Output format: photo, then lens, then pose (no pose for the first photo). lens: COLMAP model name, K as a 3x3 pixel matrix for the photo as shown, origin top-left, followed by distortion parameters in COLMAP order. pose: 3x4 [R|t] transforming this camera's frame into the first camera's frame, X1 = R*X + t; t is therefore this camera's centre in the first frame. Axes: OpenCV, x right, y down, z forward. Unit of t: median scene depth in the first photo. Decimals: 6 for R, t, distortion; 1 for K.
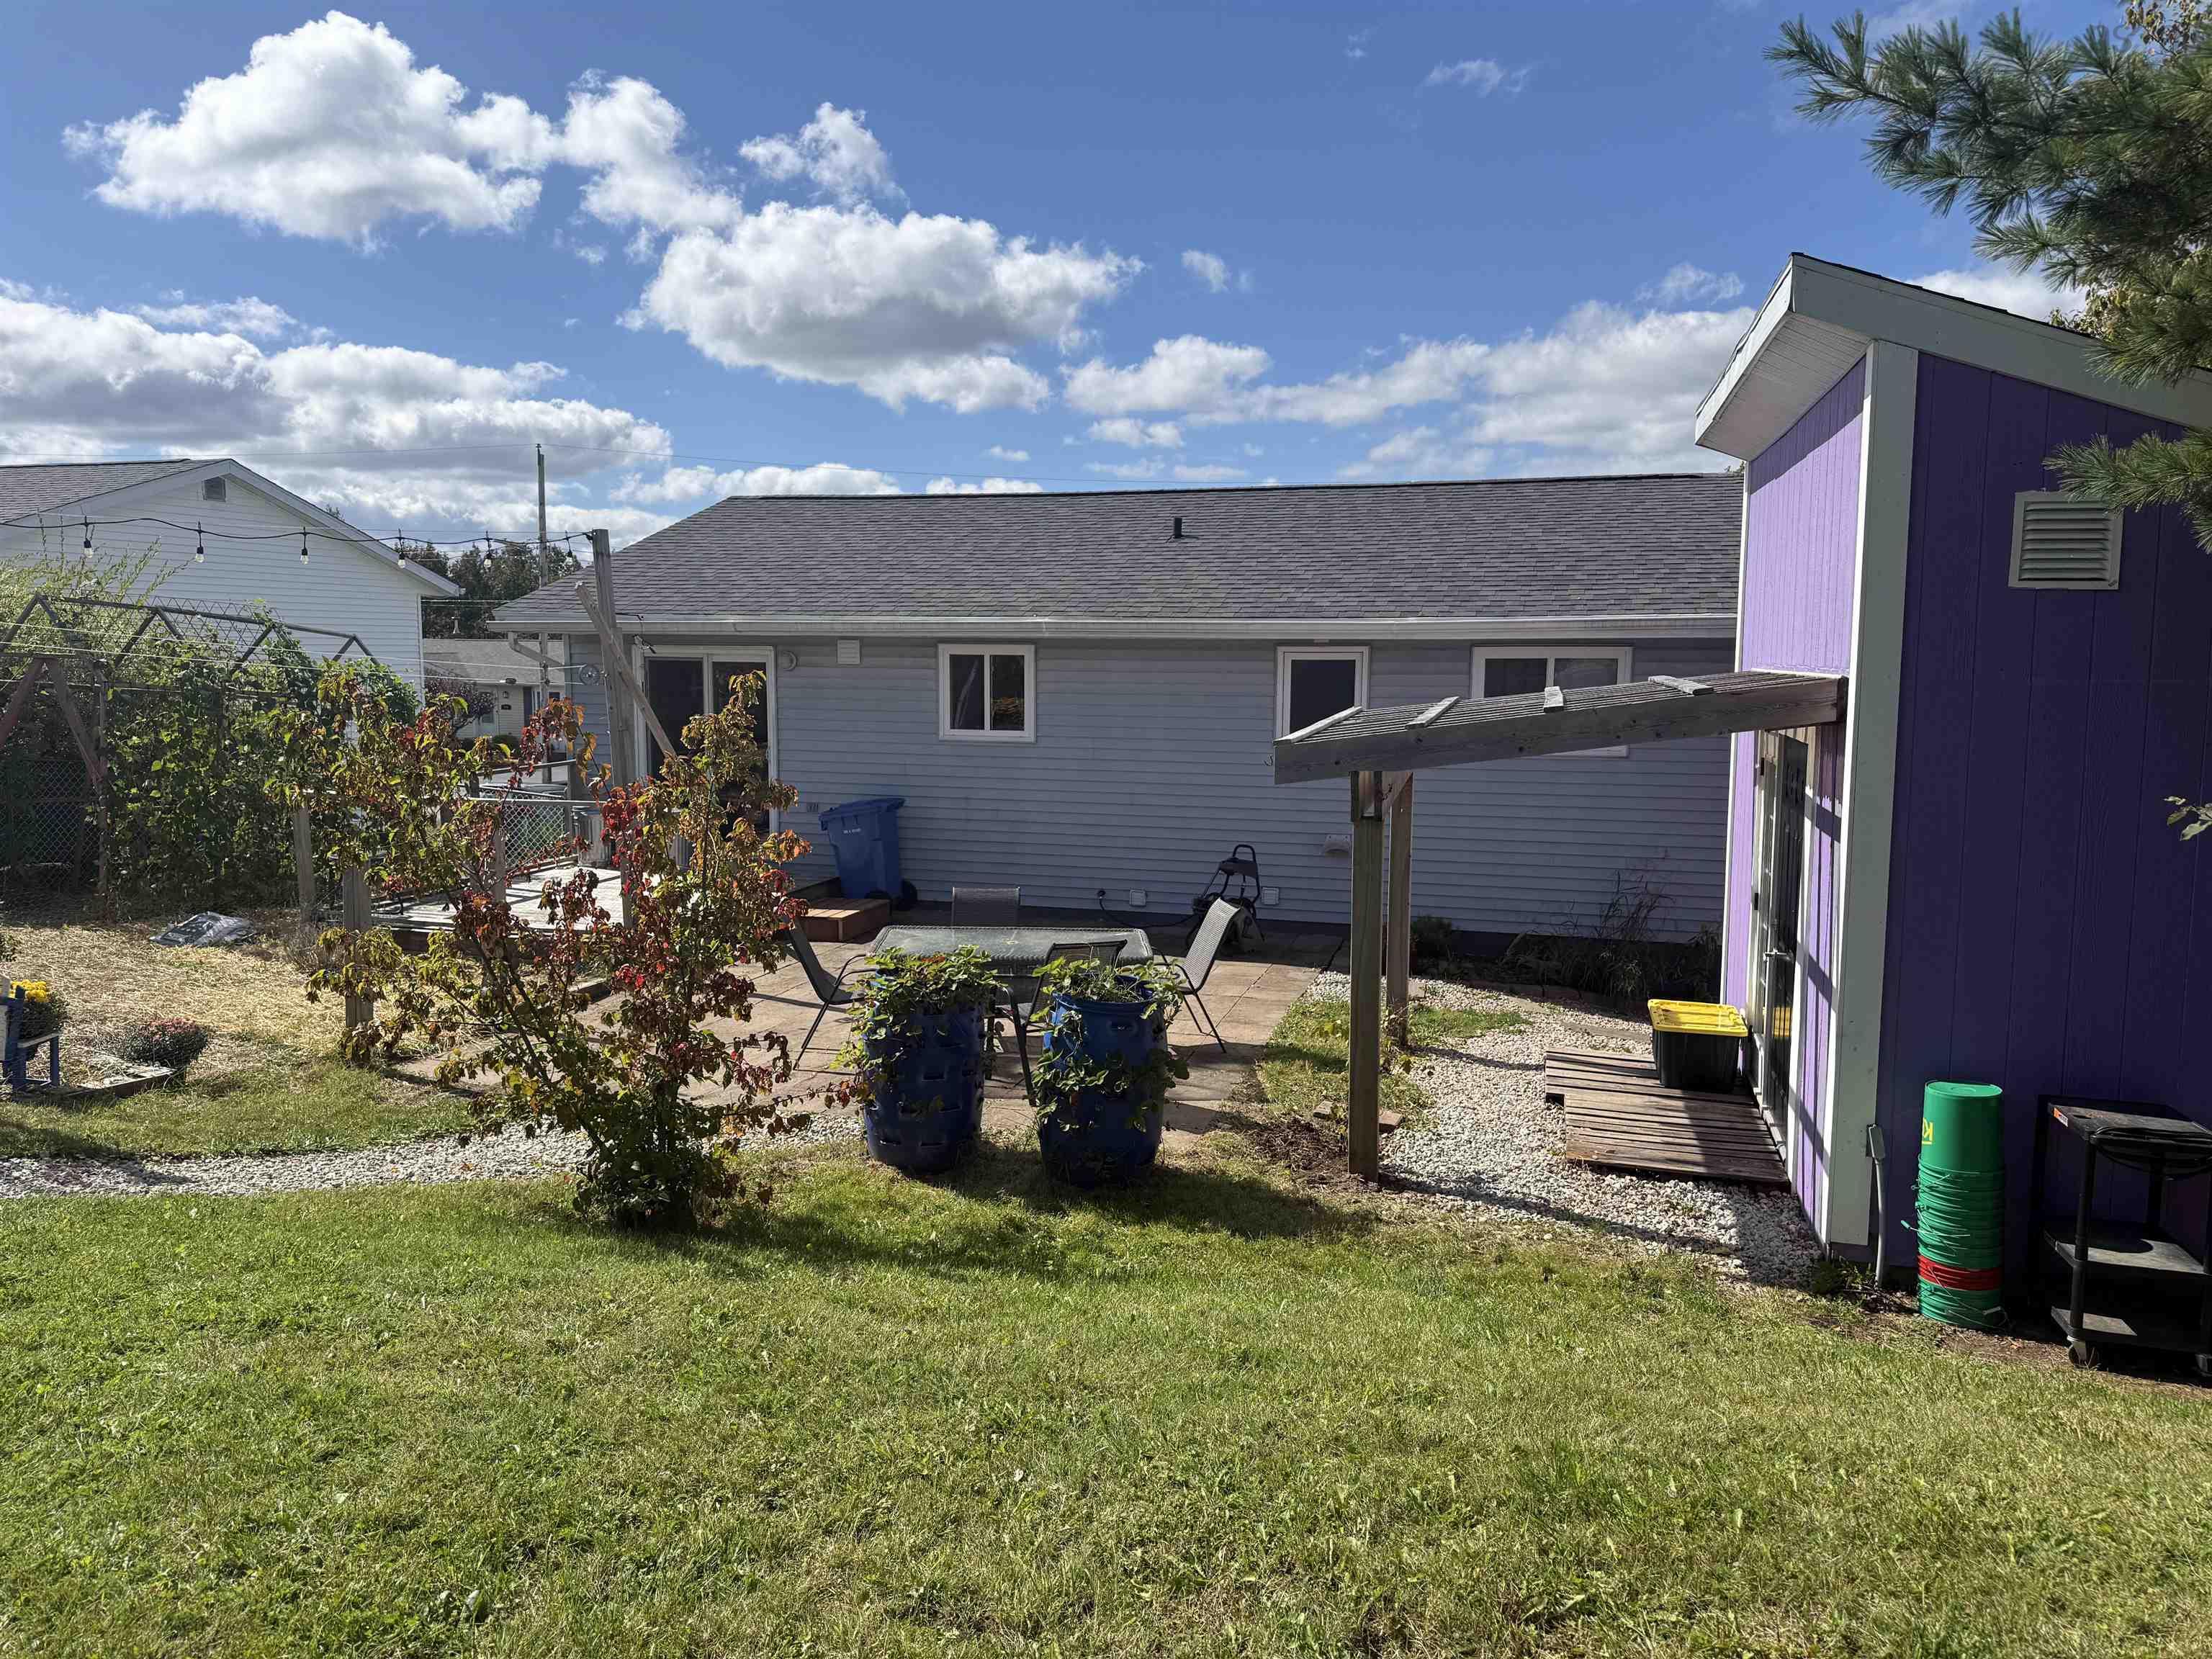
lens RADIAL K [[1493.9, 0, 1100.1], [0, 1493.9, 867.8], [0, 0, 1]] dist [-0.024638, -0.008129]
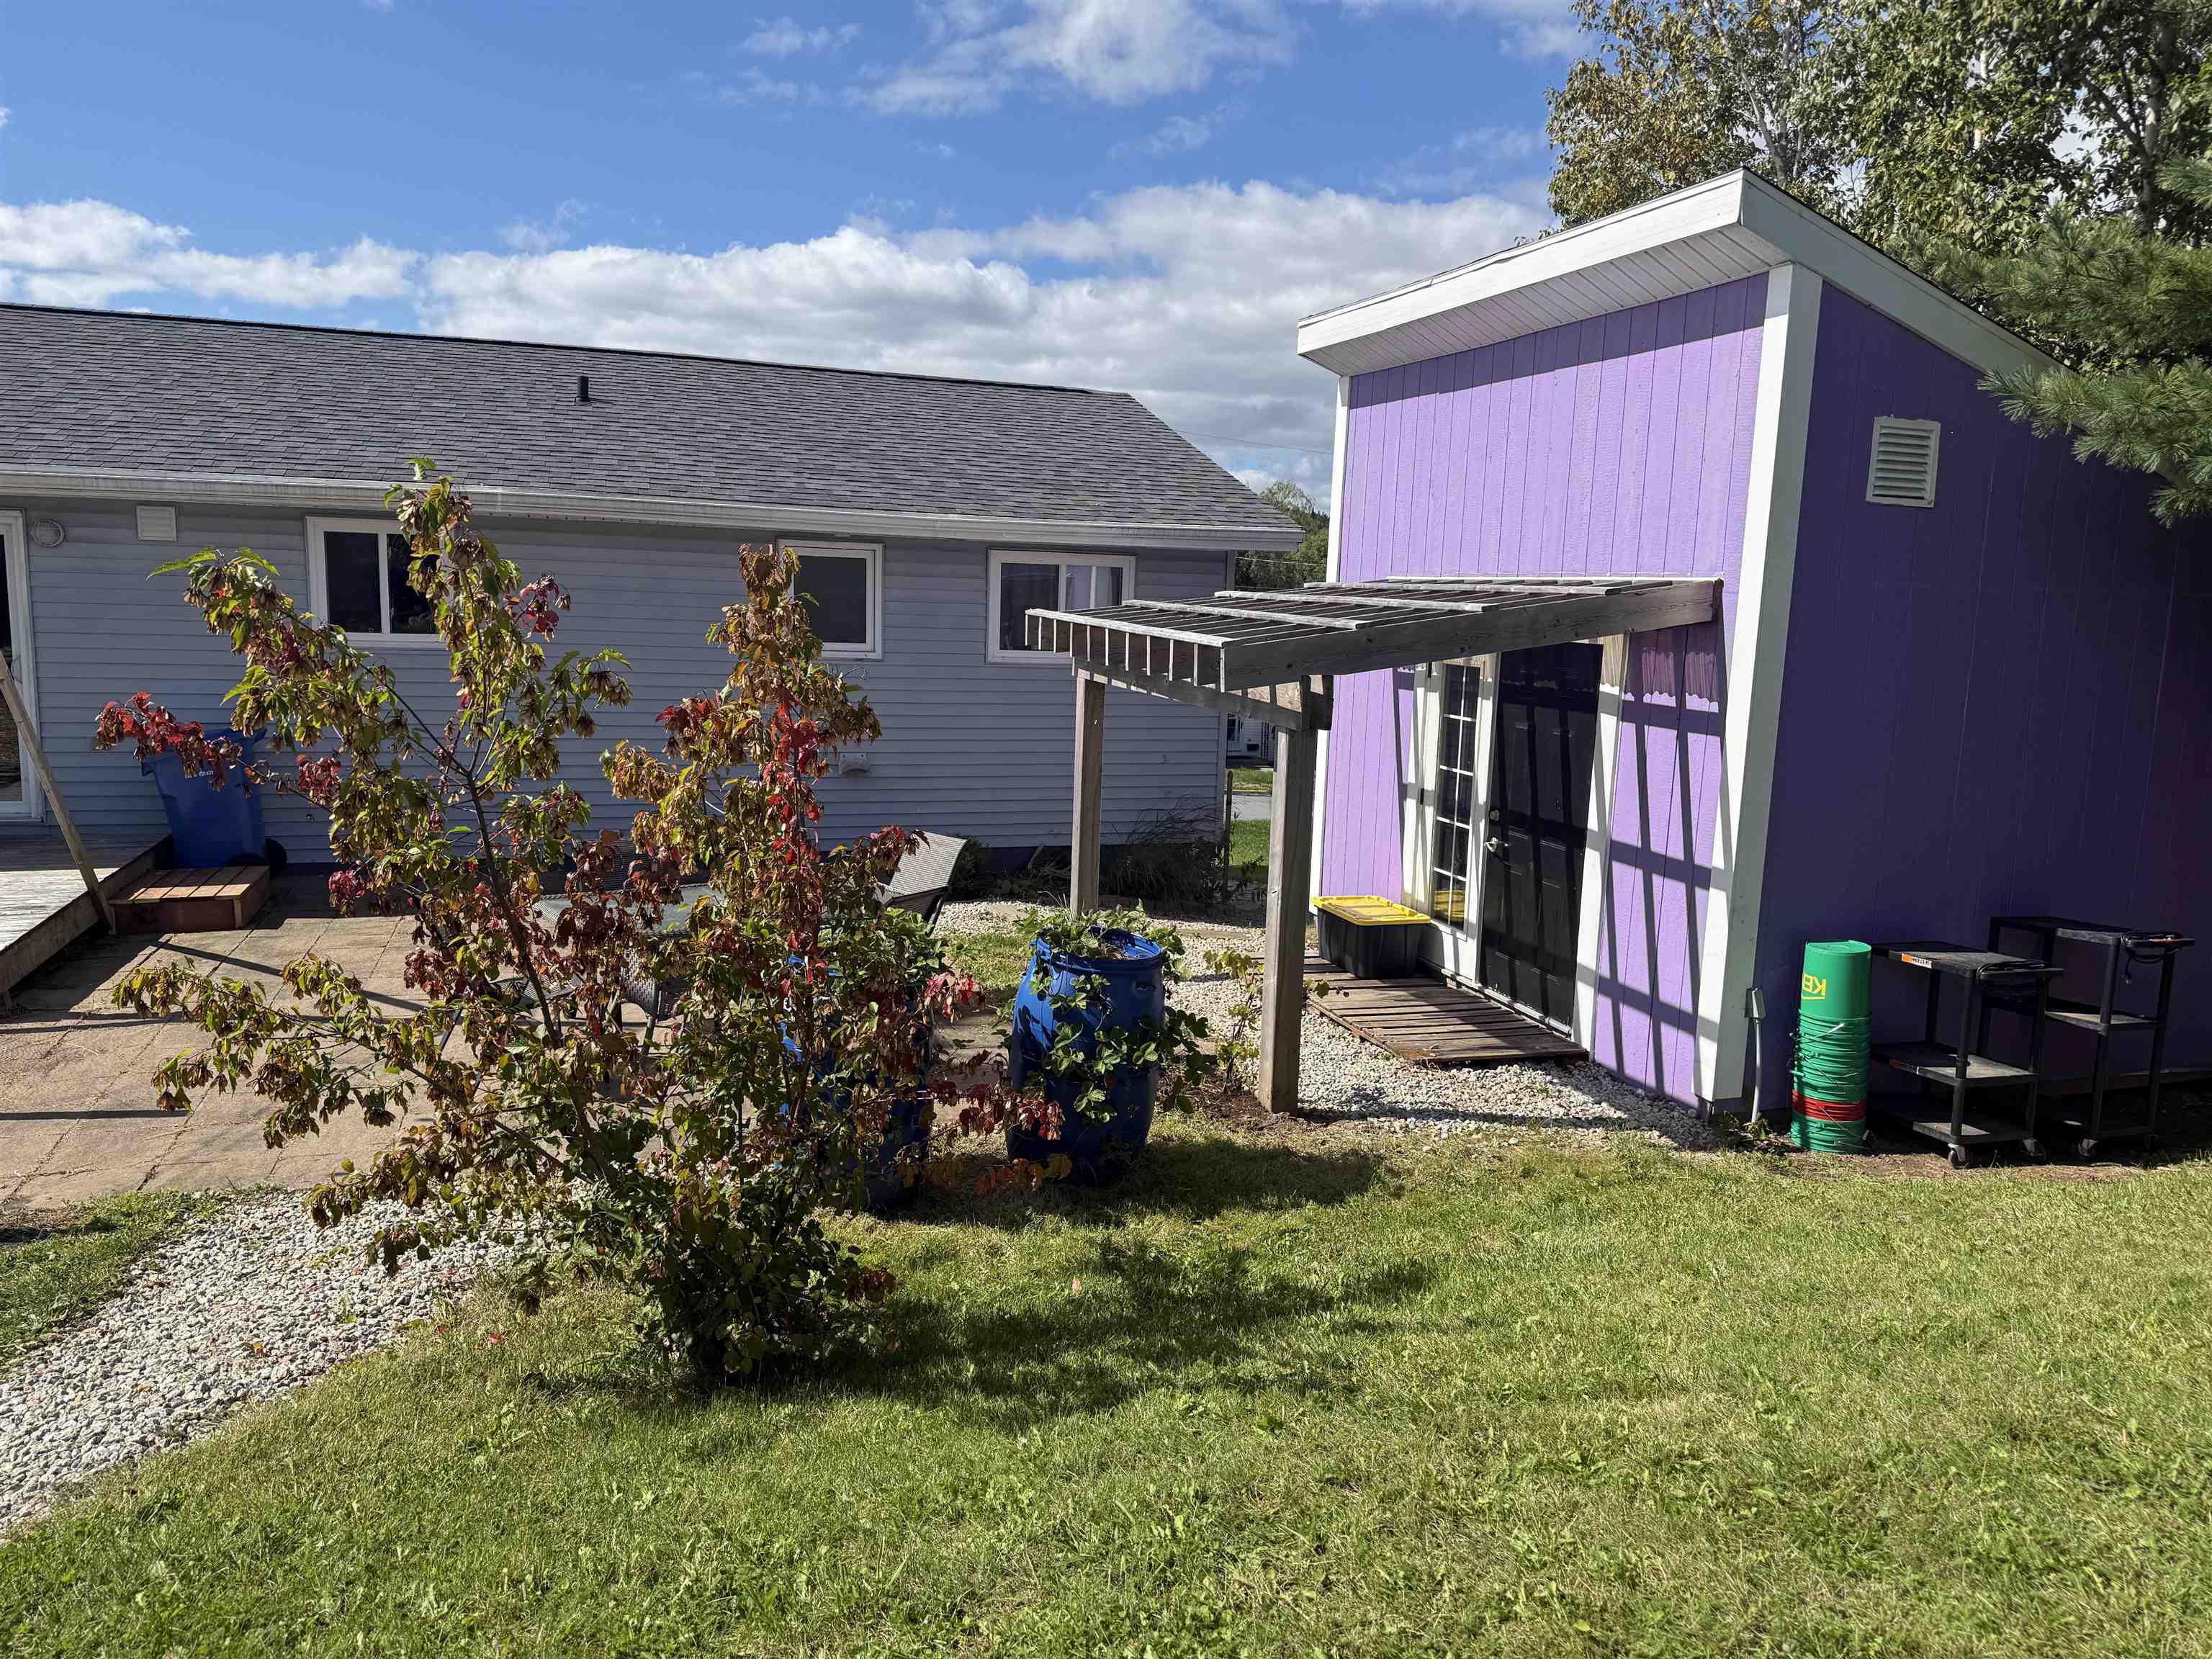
lens RADIAL K [[1488.3, 0, 1106.0], [0, 1488.3, 829.5], [0, 0, 1]] dist [0.073471, -0.094504]
pose [[0.822845, -0.070495, 0.563877, -0.451730], [0.052173, 0.997456, 0.048566, -0.021649], [-0.565866, -0.010543, 0.824430, 0.315121]]
